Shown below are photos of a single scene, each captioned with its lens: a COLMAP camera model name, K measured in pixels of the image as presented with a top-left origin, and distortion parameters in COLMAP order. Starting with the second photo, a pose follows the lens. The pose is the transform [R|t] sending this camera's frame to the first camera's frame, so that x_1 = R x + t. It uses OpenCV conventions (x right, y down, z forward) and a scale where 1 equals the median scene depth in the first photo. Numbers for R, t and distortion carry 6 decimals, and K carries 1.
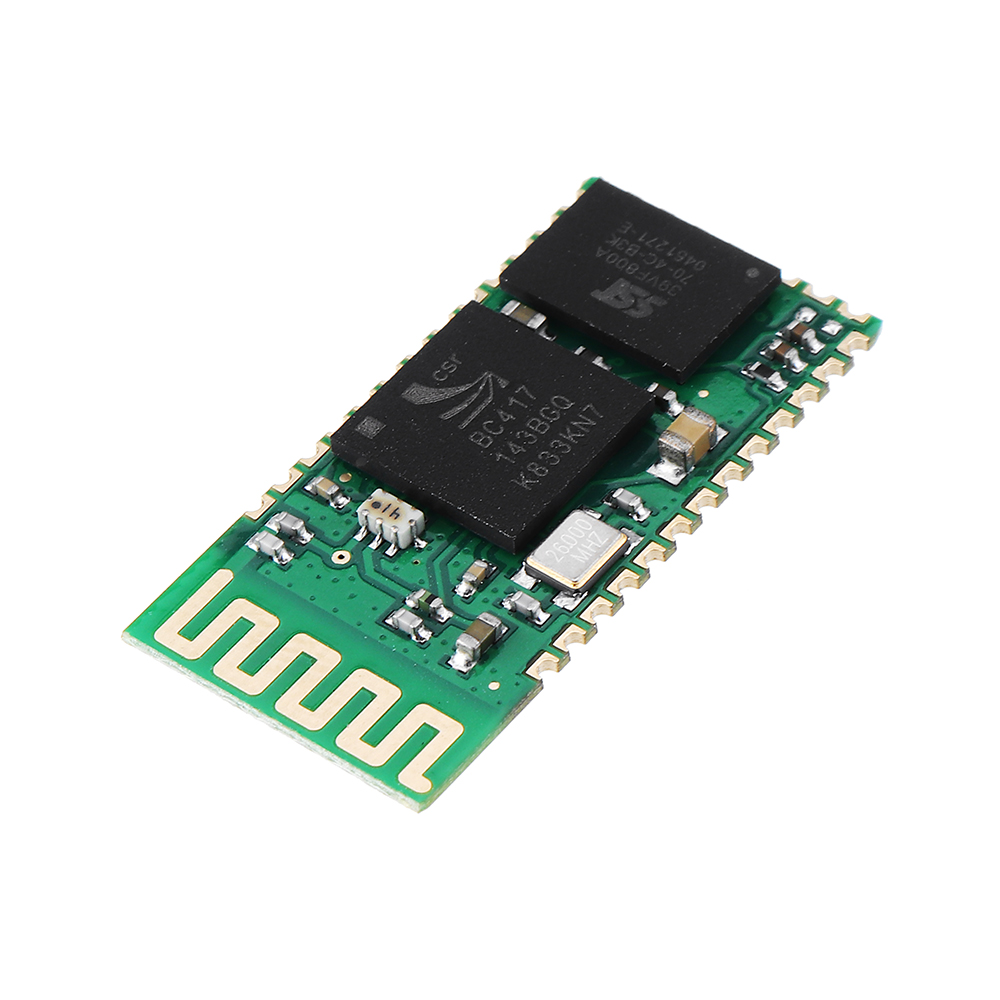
lens RADIAL K [[5655.2, 0, 500.0], [0, 5655.2, 500.0], [0, 0, 1]] dist [0.306057, -5.491988]
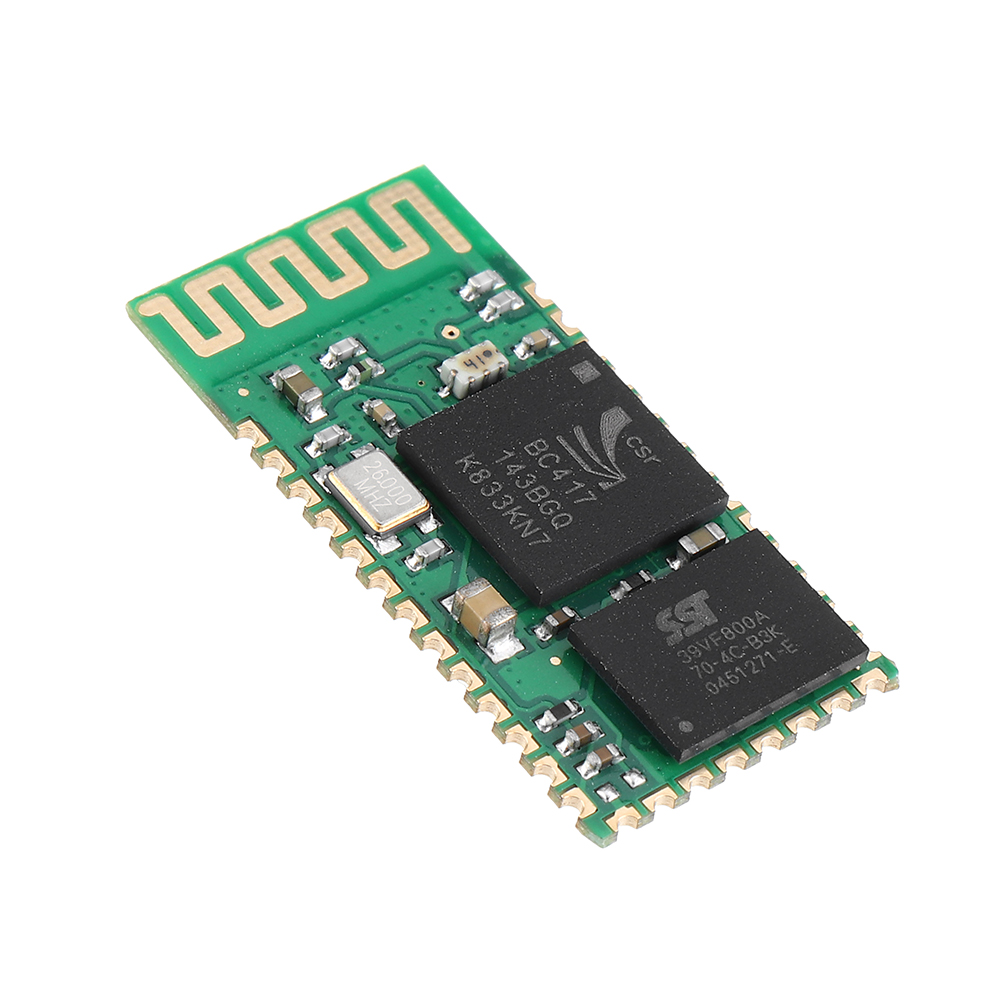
lens RADIAL K [[5655.2, 0, 500.0], [0, 5655.2, 500.0], [0, 0, 1]] dist [0.306057, -5.491988]
pose [[-0.268142, 0.745587, -0.610083, 0.601219], [-0.792511, 0.189343, 0.579720, -0.570344], [0.547746, 0.638944, 0.540115, 0.474638]]
